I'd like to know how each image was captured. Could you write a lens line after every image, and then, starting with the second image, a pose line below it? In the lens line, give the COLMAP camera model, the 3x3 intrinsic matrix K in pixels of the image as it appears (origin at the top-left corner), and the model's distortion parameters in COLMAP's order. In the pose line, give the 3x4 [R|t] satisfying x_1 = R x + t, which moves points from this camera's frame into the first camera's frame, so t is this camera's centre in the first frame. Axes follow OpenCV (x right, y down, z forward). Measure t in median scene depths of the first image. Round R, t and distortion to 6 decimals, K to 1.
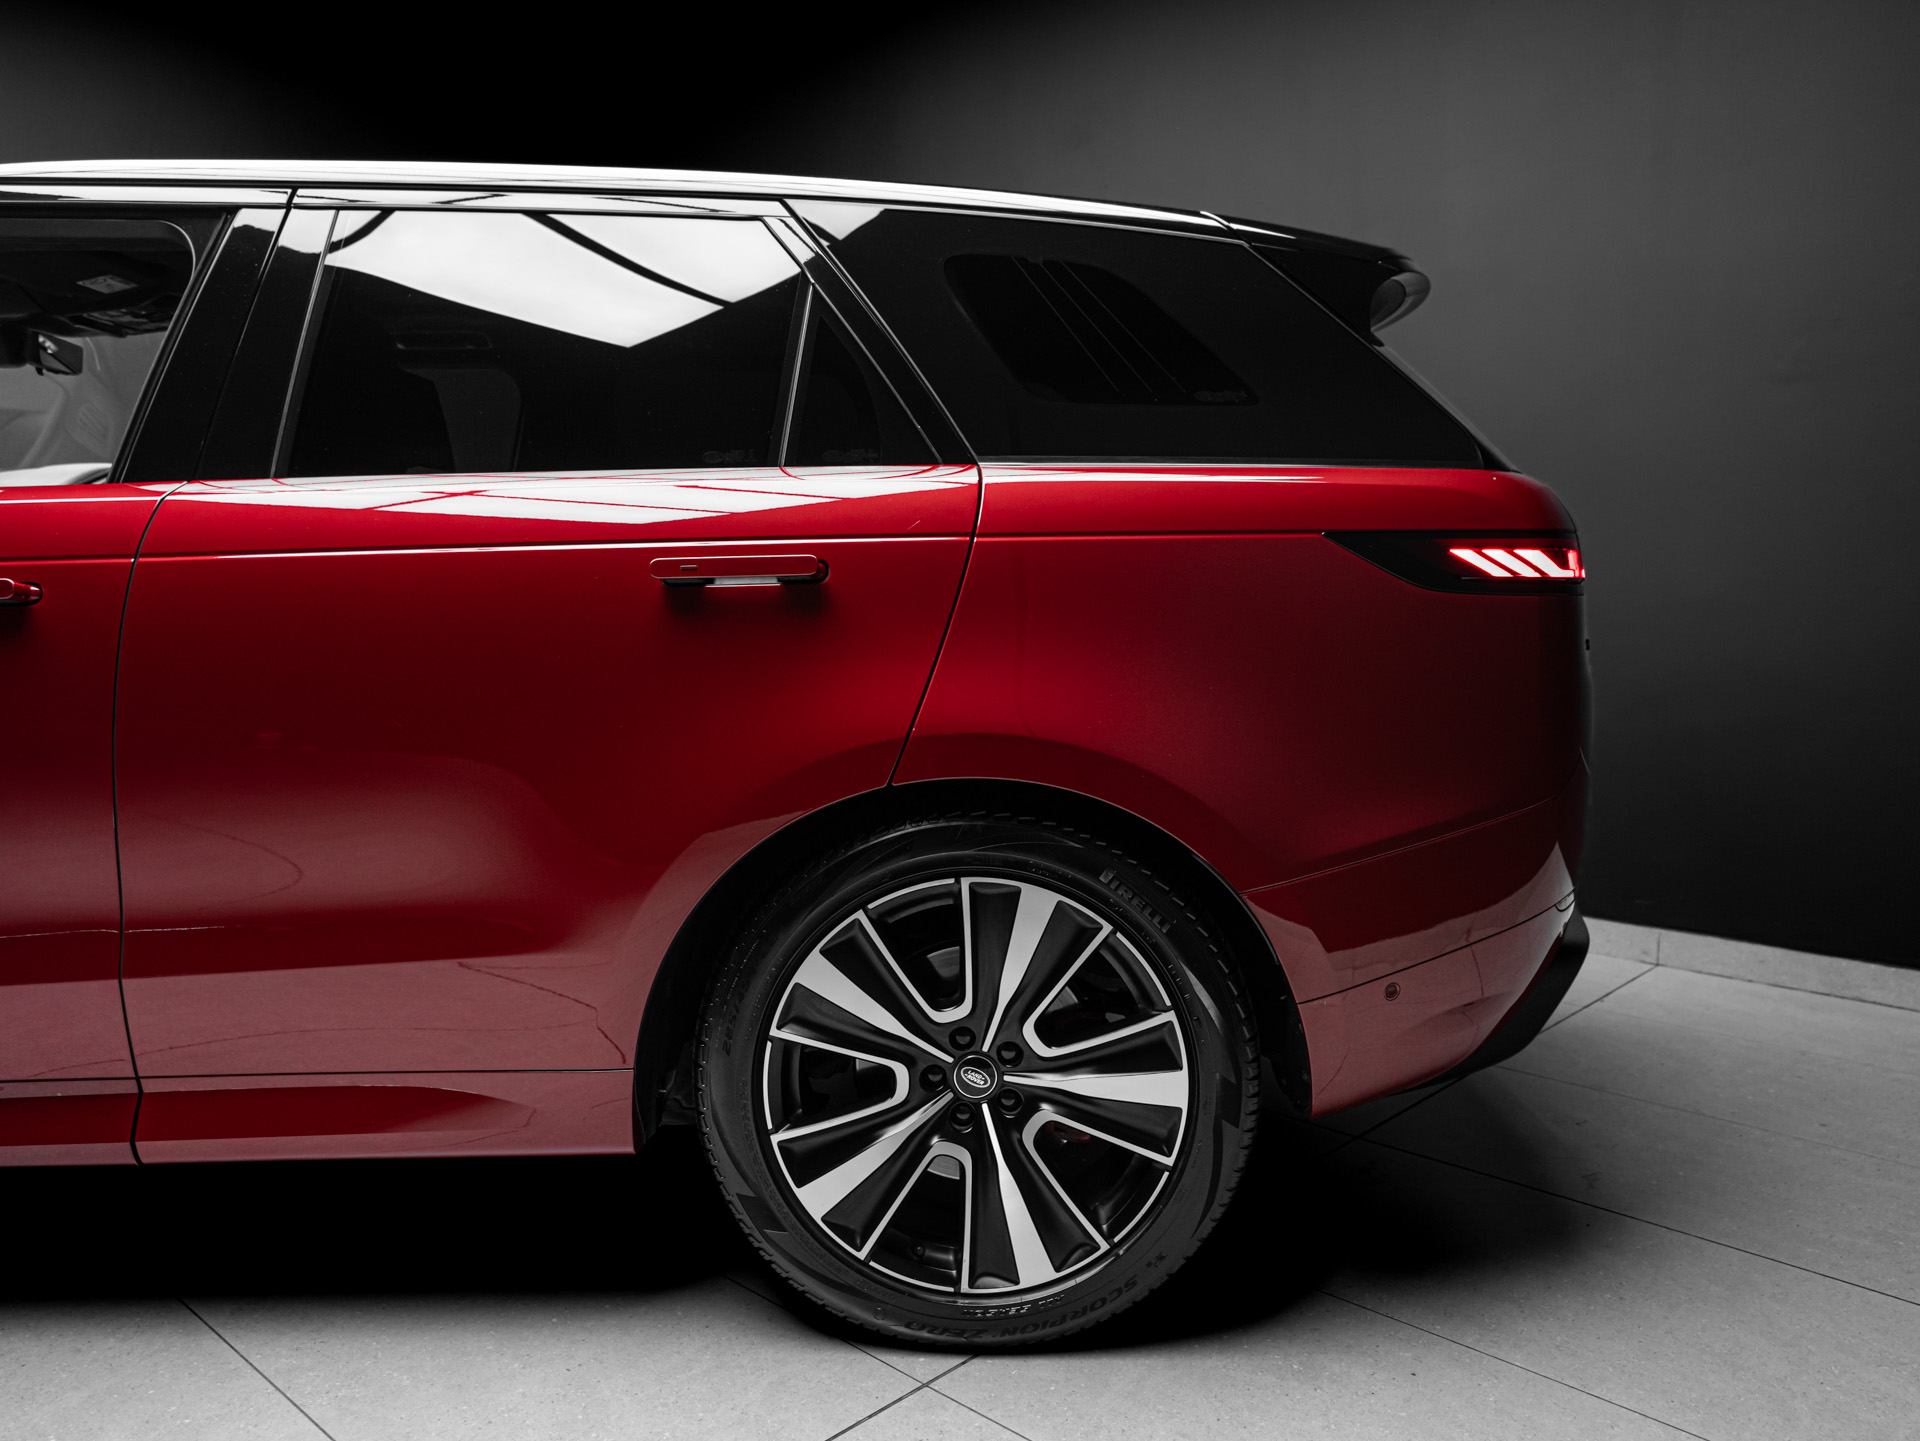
lens RADIAL K [[1446.8, 0, 960.0], [0, 1446.8, 720.5], [0, 0, 1]] dist [-0.025029, 0.059521]
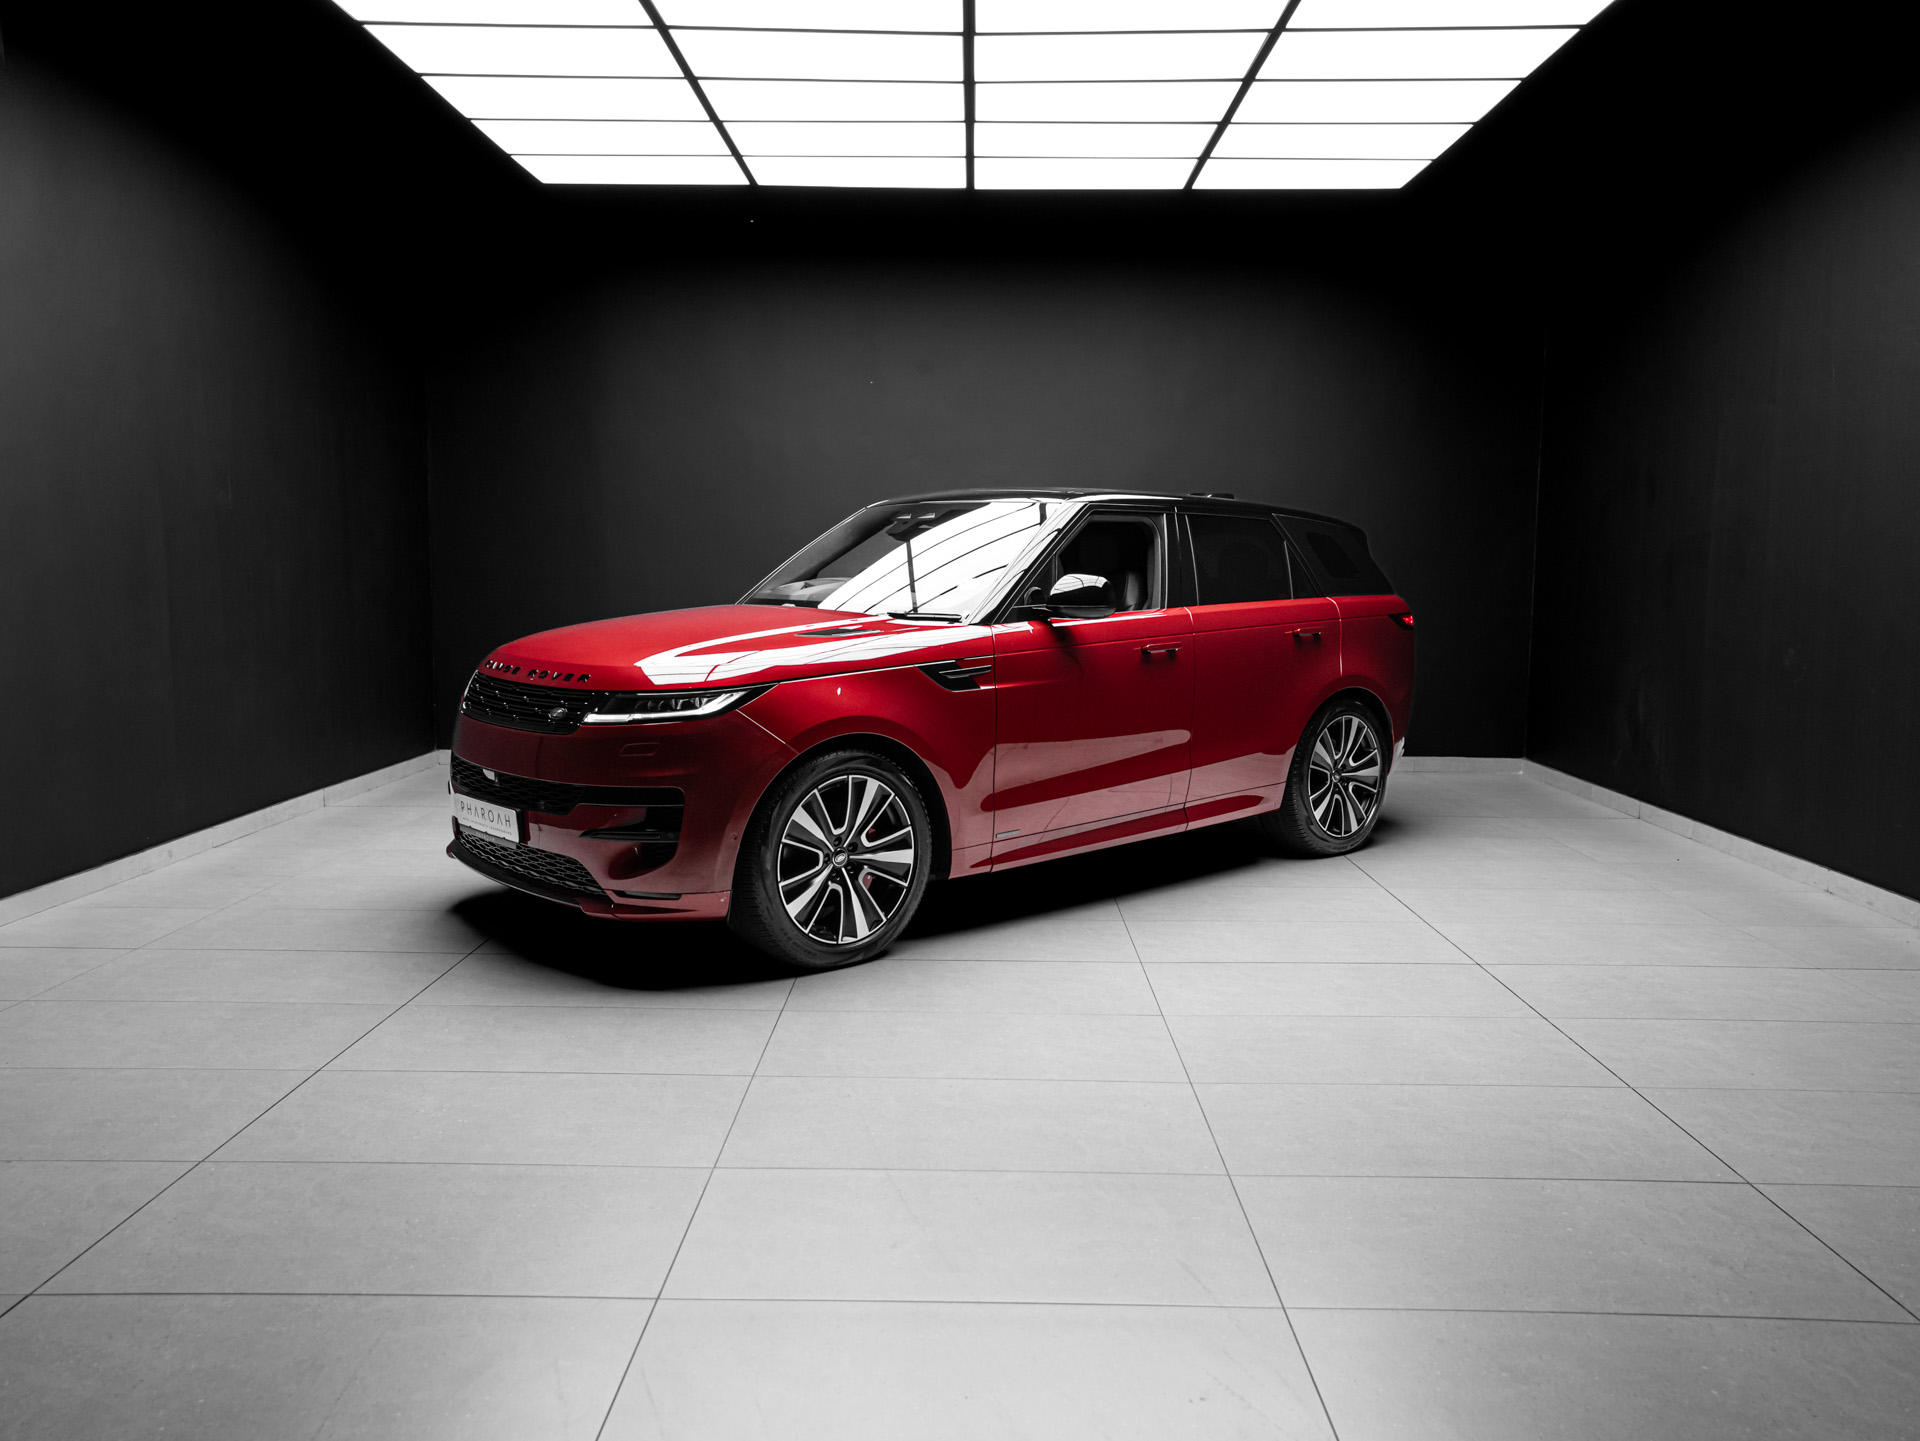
lens RADIAL K [[1440.9, 0, 962.3], [0, 1440.9, 718.5], [0, 0, 1]] dist [-0.025170, 0.058355]
pose [[0.738065, -0.074435, 0.670611, -2.967182], [0.066943, 0.997071, 0.036994, -0.076410], [-0.671400, 0.017589, 0.740886, -0.954208]]
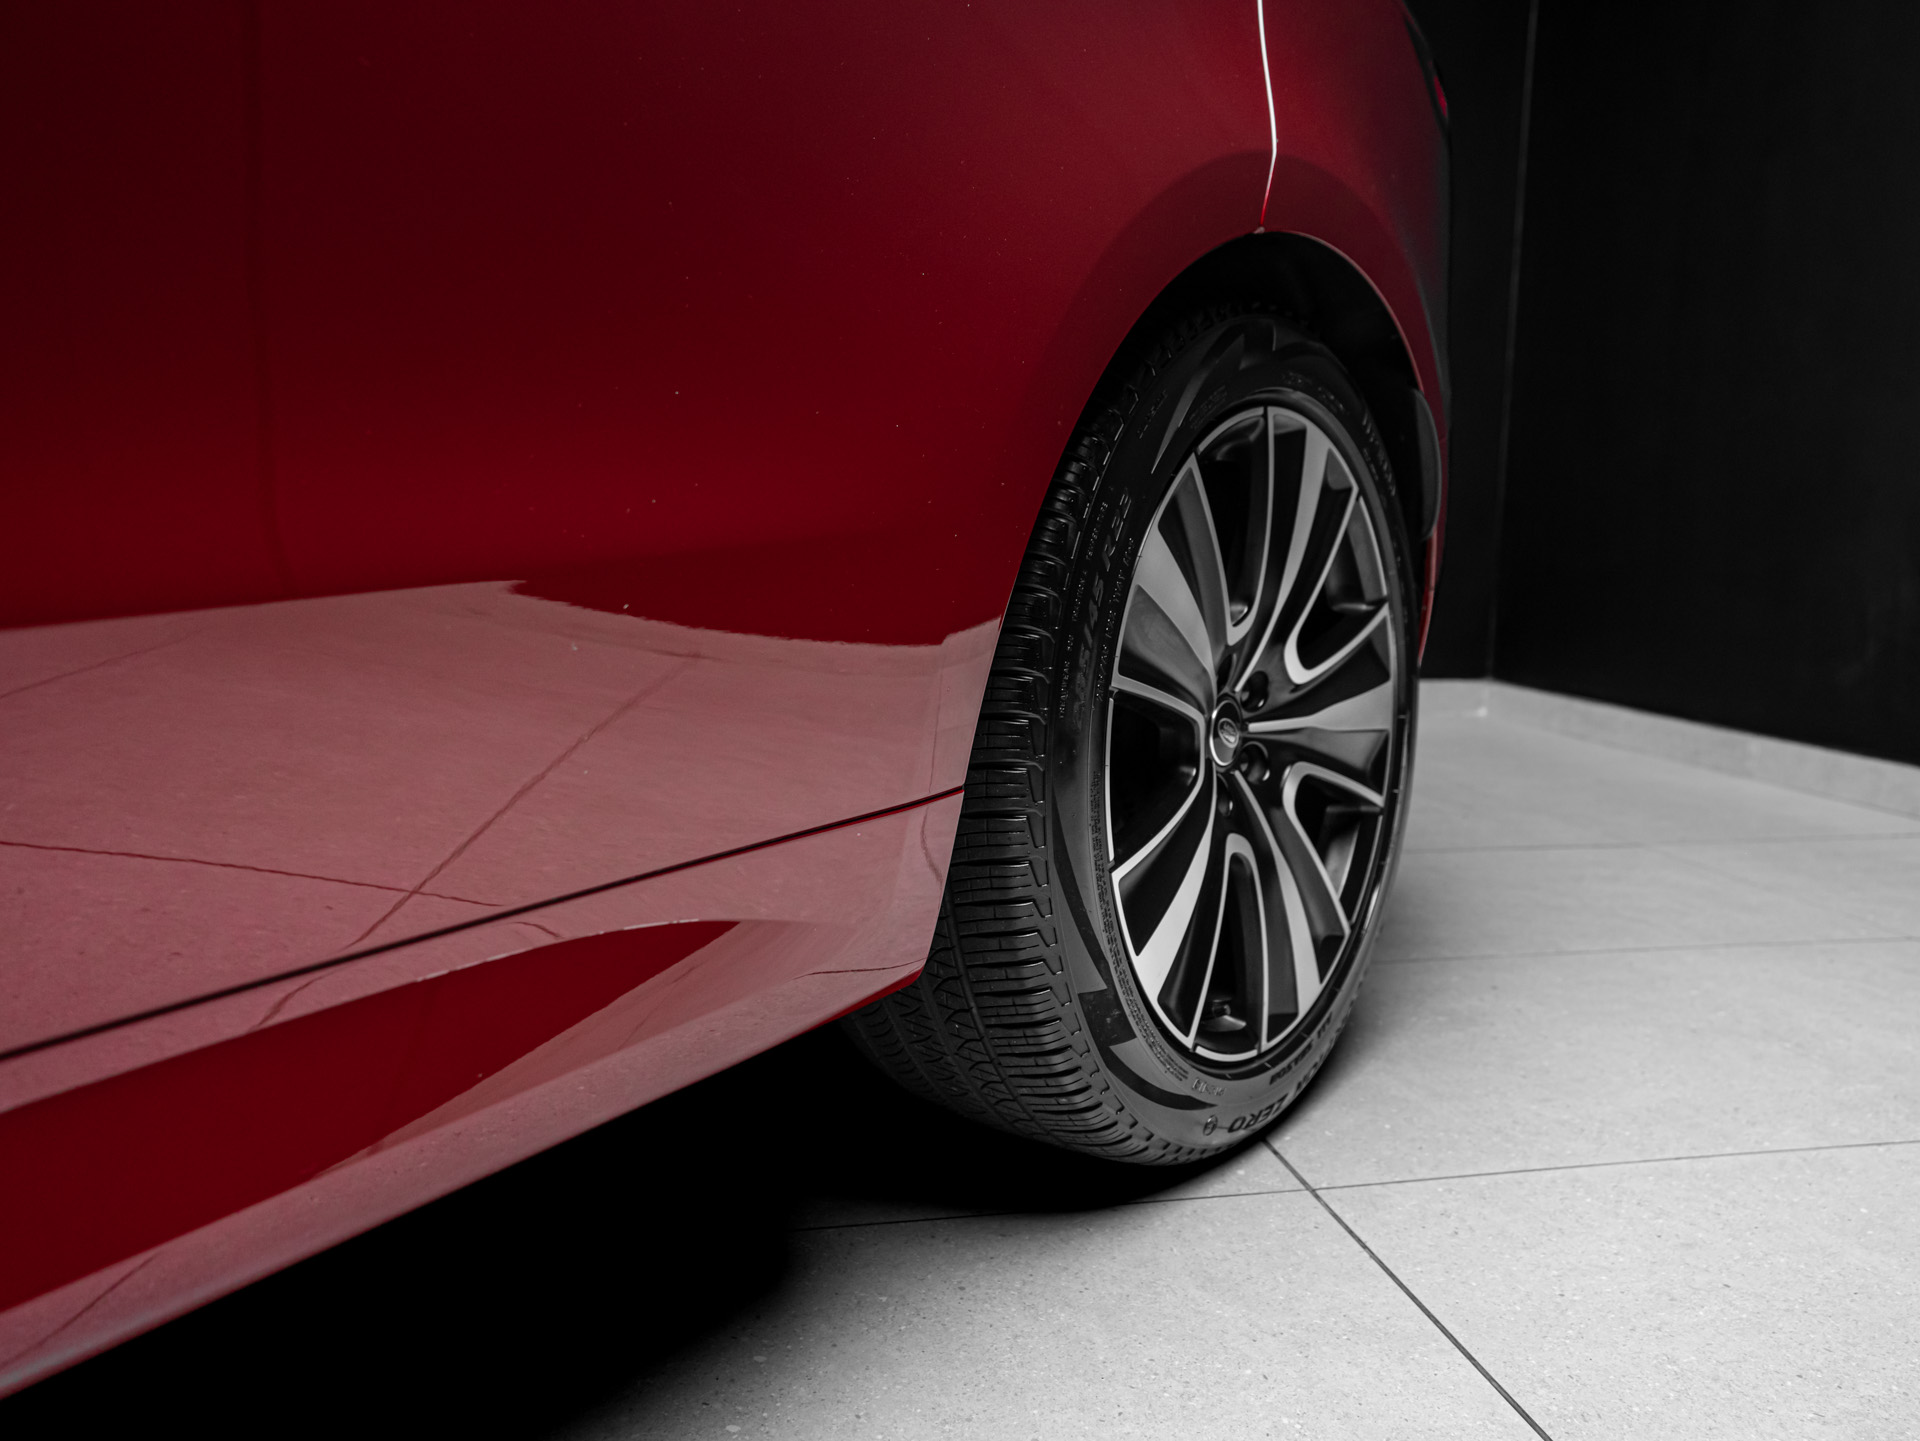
lens RADIAL K [[1420.4, 0, 955.9], [0, 1420.4, 734.3], [0, 0, 1]] dist [0.001121, 0.000149]
pose [[0.589492, -0.118397, 0.799050, -0.585940], [0.075865, 0.992943, 0.091158, 0.180326], [-0.804203, 0.006883, 0.594314, 0.721351]]
